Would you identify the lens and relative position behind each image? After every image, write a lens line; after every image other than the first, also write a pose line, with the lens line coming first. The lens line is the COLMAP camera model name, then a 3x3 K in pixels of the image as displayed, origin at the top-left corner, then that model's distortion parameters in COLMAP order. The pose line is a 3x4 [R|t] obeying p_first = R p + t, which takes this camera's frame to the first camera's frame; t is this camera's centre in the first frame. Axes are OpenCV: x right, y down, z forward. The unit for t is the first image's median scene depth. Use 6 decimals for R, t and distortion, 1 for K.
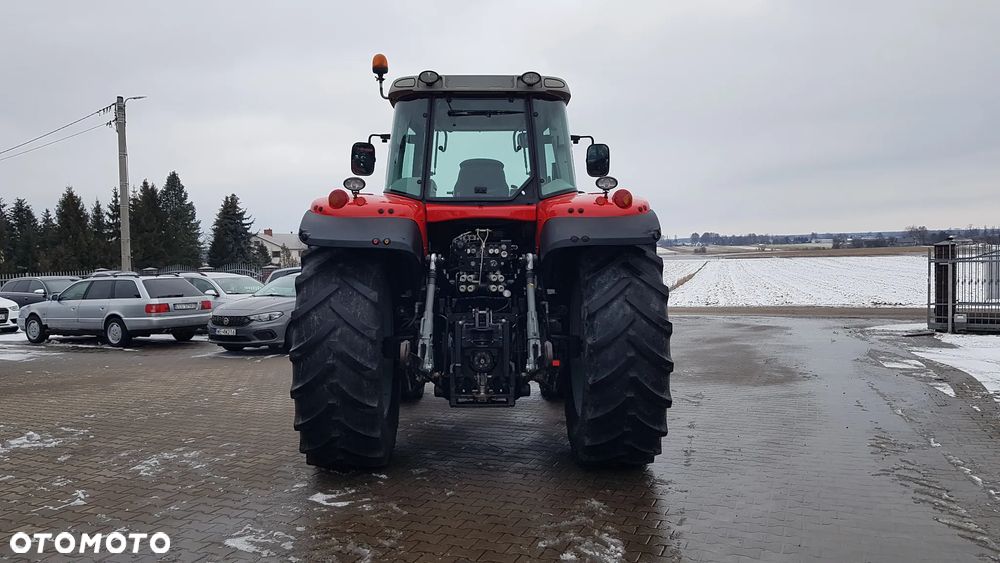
lens RADIAL K [[783.5, 0, 489.4], [0, 783.5, 303.3], [0, 0, 1]] dist [0.052025, -0.093167]
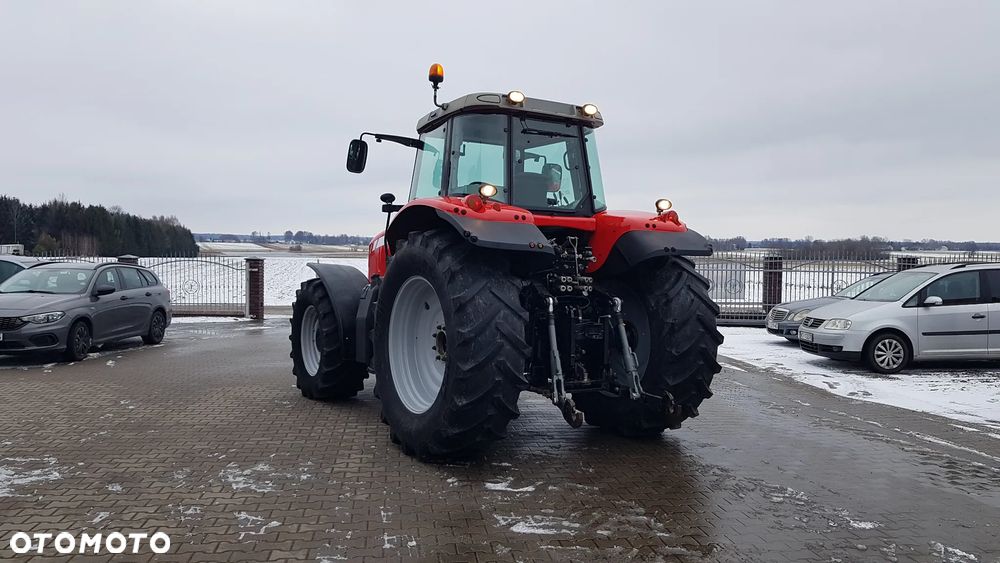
lens RADIAL K [[782.0, 0, 507.6], [0, 782.0, 265.0], [0, 0, 1]] dist [0.086883, -0.147917]
pose [[0.858390, 0.025202, 0.512377, -0.507851], [-0.001526, 0.998914, -0.046575, 0.000035], [-0.512995, 0.039197, 0.857496, 0.053282]]
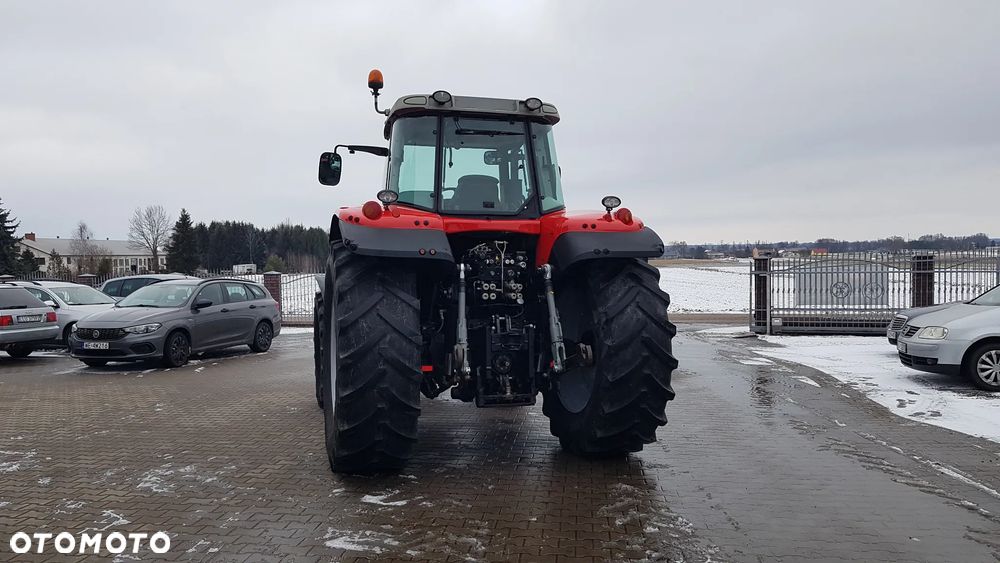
lens RADIAL K [[783.5, 0, 489.4], [0, 783.5, 303.3], [0, 0, 1]] dist [0.052025, -0.093167]
pose [[0.965324, -0.005302, 0.261000, -0.229422], [0.008548, 0.999900, -0.011305, 0.002038], [-0.260914, 0.013144, 0.965272, -0.025782]]
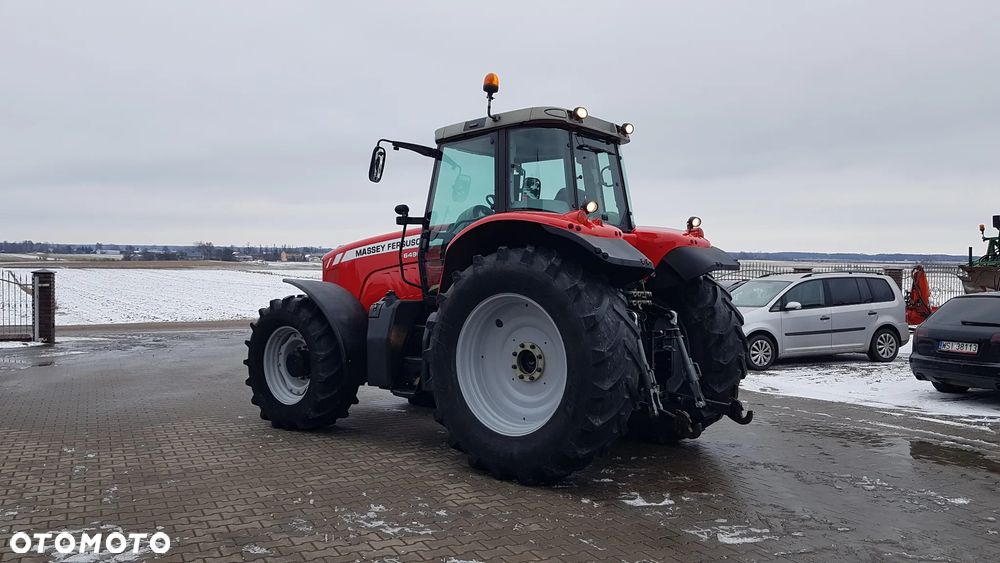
lens RADIAL K [[782.0, 0, 507.6], [0, 782.0, 265.0], [0, 0, 1]] dist [0.086883, -0.147917]
pose [[0.633679, 0.027942, 0.773091, -0.780309], [0.021625, 0.998317, -0.053808, -0.012459], [-0.773294, 0.050816, 0.632009, 0.305626]]
